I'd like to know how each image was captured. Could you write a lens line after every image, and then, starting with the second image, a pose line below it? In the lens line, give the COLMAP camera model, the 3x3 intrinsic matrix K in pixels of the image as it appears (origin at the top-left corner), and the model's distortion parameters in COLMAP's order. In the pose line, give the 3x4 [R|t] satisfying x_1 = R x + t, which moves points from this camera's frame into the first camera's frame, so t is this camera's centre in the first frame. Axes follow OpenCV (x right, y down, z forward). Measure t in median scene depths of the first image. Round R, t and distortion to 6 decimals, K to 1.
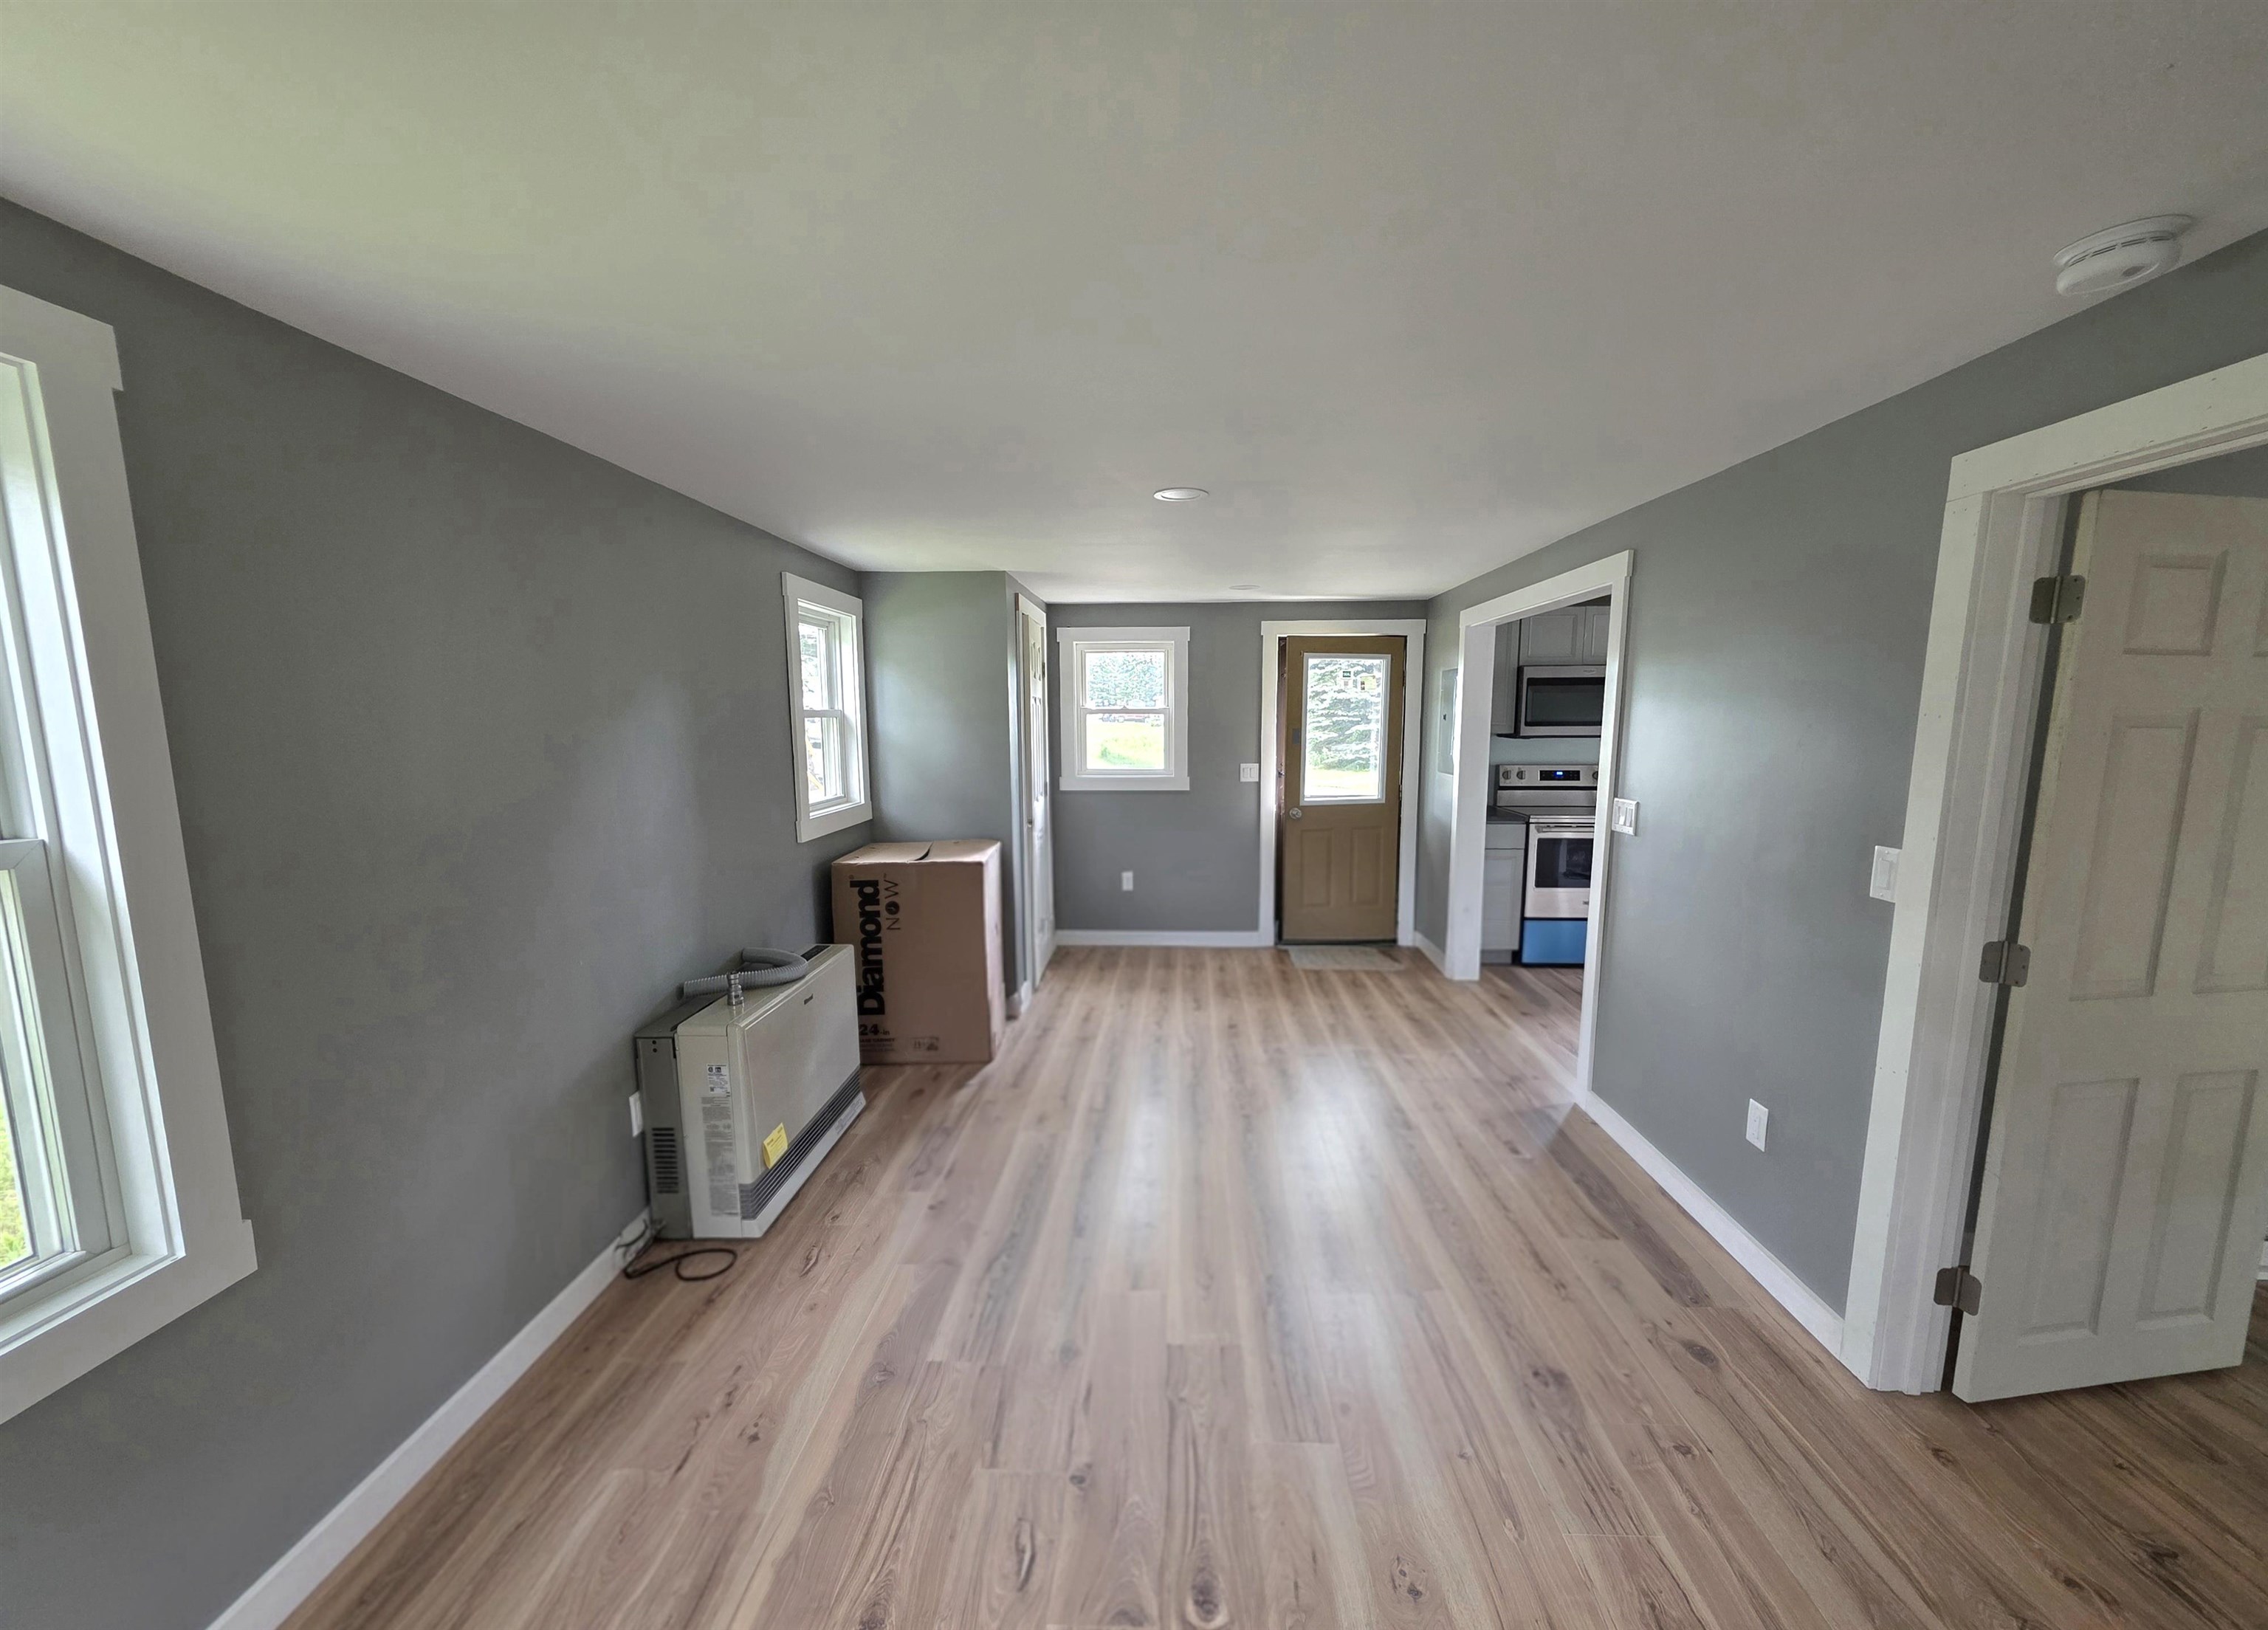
lens RADIAL K [[762.3, 0, 1134.0], [0, 762.3, 815.0], [0, 0, 1]] dist [0.000036, -0.000002]
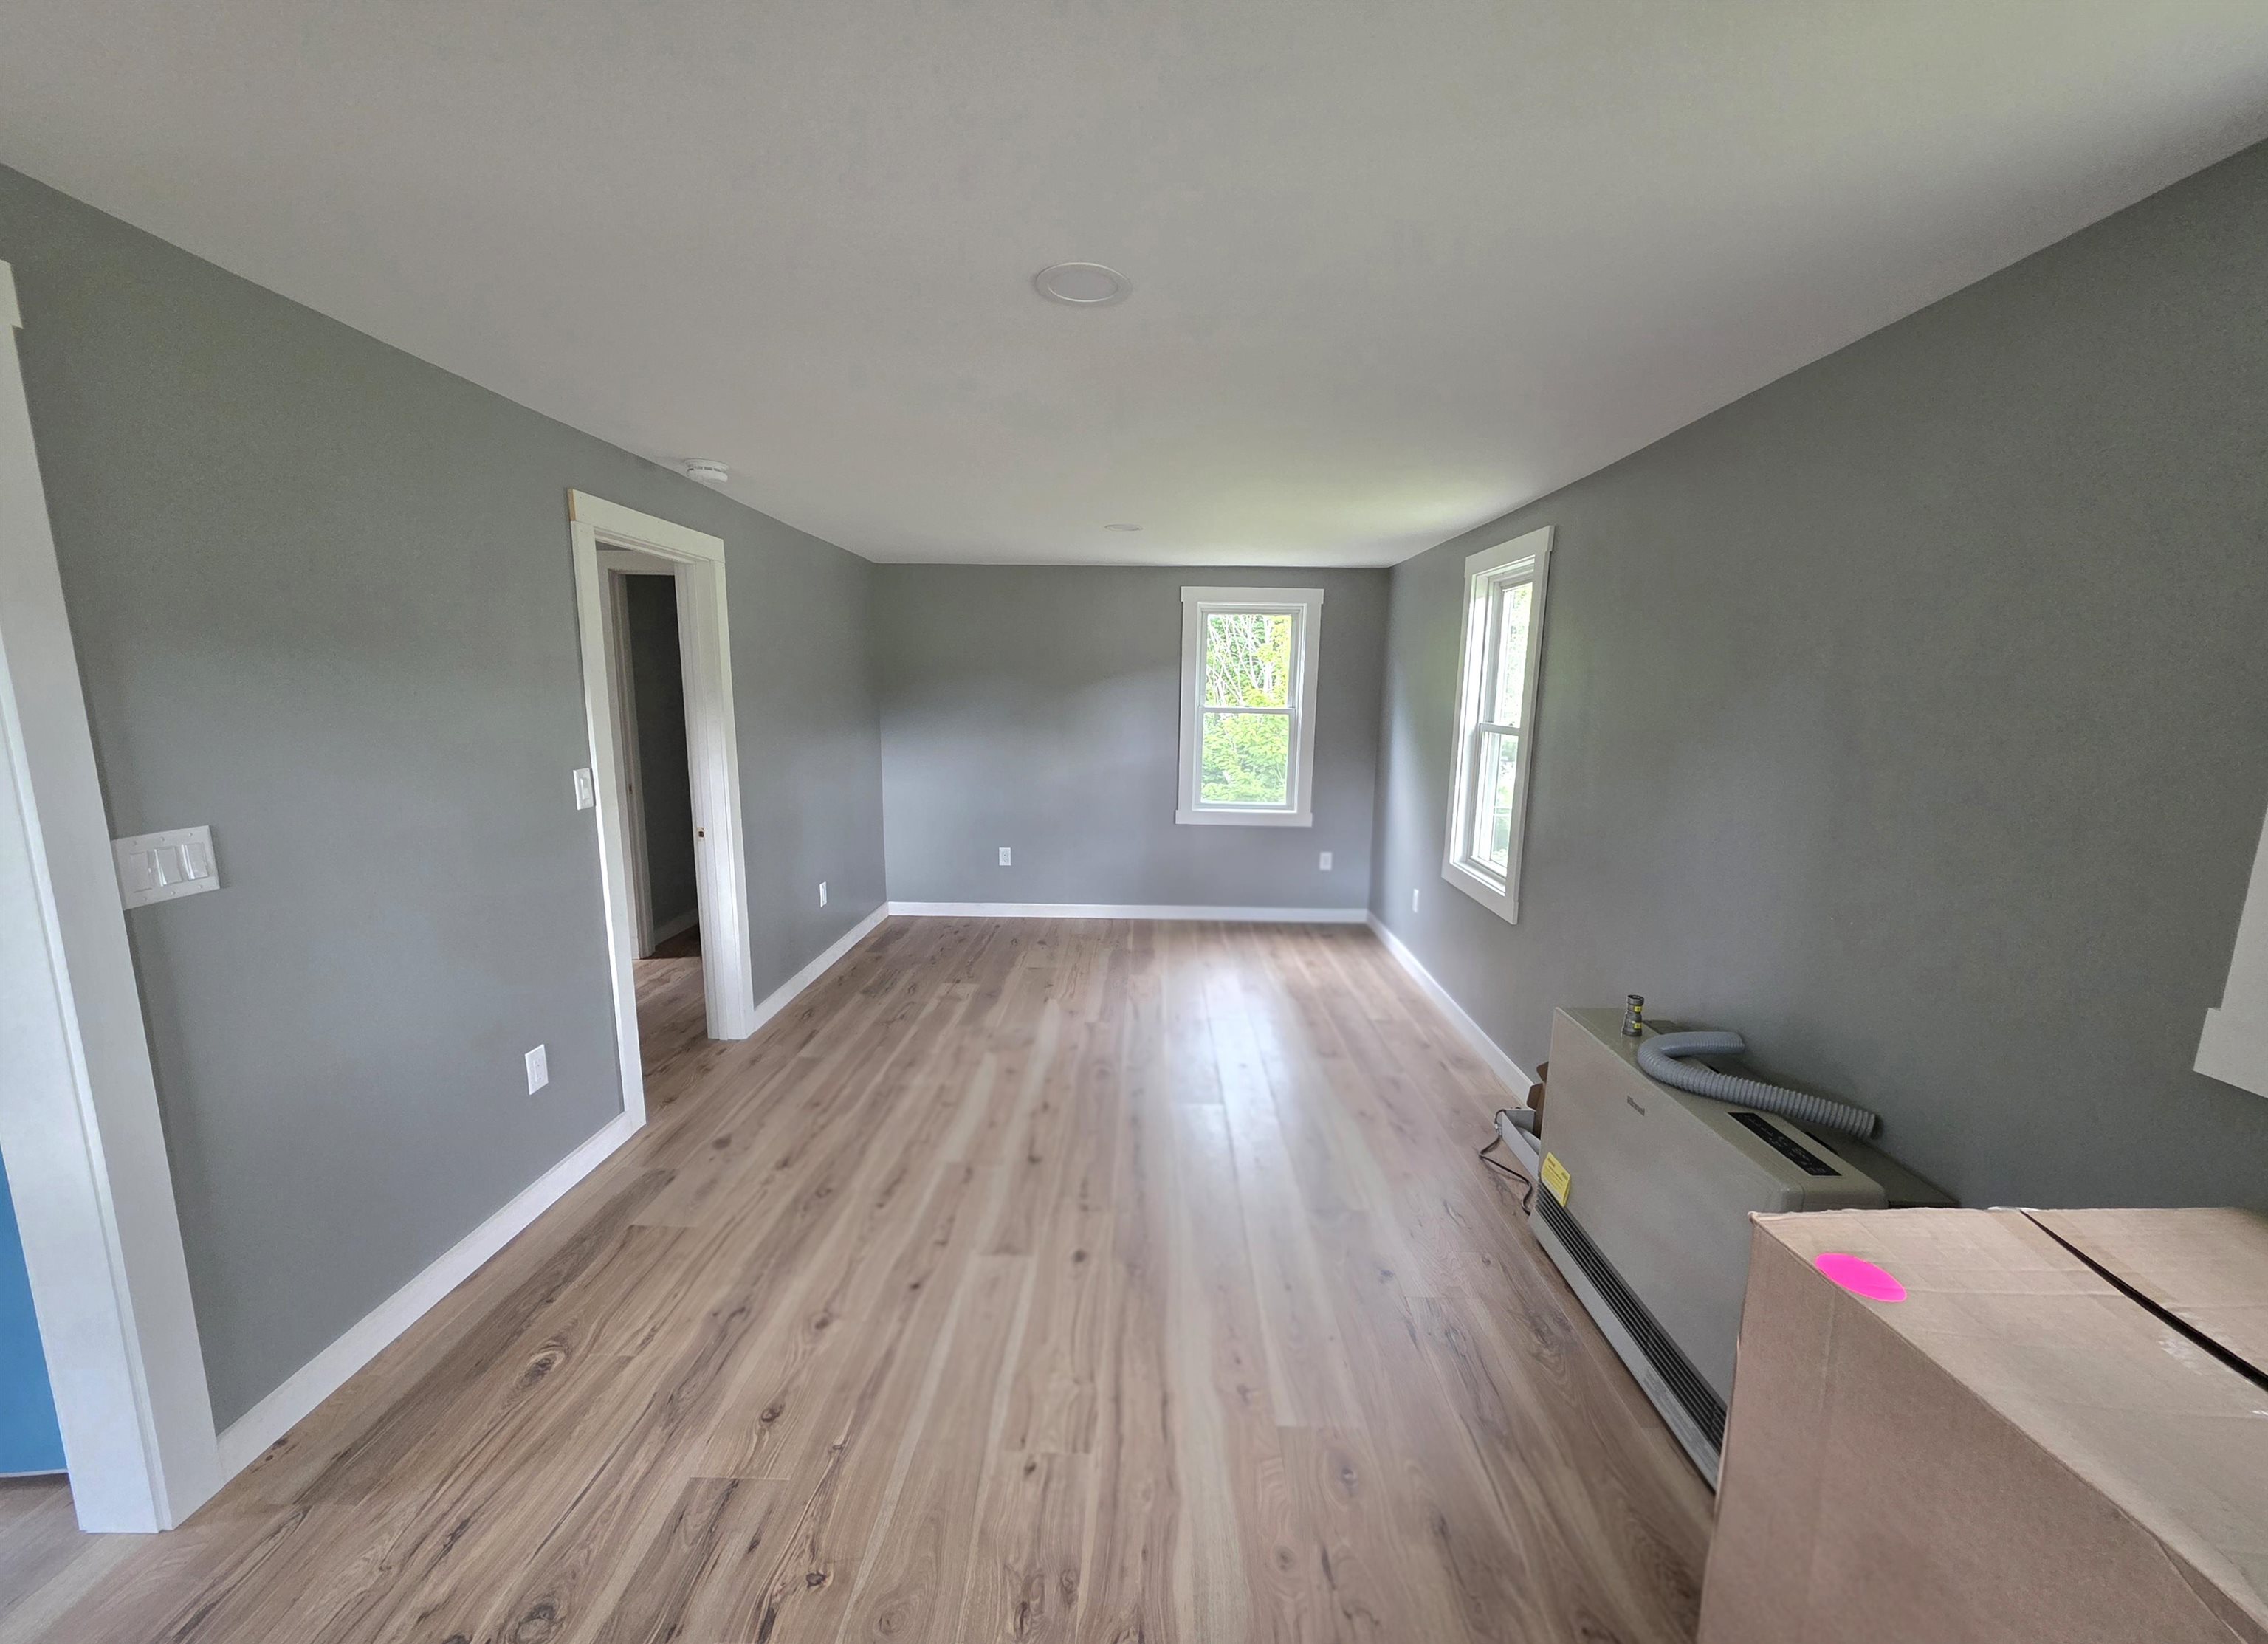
lens RADIAL K [[870.4, 0, 1134.0], [0, 870.4, 822.0], [0, 0, 1]] dist [-0.000077, -0.000012]
pose [[-0.999517, -0.007047, -0.030269, 0.051810], [-0.015239, 0.959962, 0.279716, -0.253943], [0.027086, 0.280042, -0.959605, 2.054323]]
